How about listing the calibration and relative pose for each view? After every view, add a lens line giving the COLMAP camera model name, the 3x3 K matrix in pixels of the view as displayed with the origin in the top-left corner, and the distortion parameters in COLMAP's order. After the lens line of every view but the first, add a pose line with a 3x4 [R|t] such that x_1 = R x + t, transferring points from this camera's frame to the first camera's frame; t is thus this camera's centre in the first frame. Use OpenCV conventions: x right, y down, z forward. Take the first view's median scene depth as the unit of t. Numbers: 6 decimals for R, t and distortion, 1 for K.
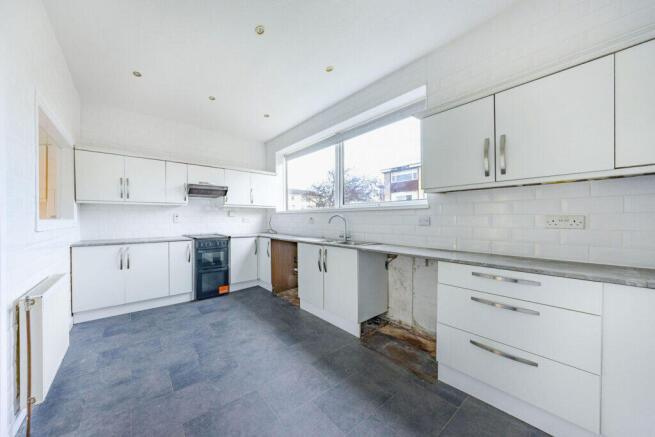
lens RADIAL K [[236.6, 0, 326.2], [0, 236.6, 218.7], [0, 0, 1]] dist [-0.007421, -0.000963]
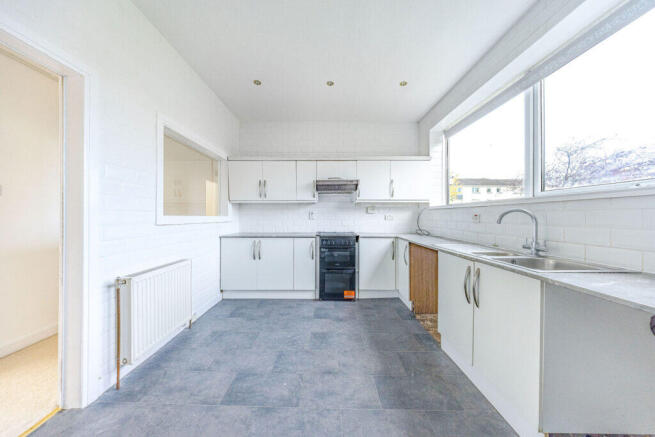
lens RADIAL K [[236.6, 0, 327.7], [0, 236.6, 217.9], [0, 0, 1]] dist [-0.007421, -0.000963]
pose [[0.711171, 0.008046, -0.702973, 0.143354], [-0.002126, 0.999955, 0.009294, 0.000619], [0.703016, -0.005115, 0.711156, 0.323900]]
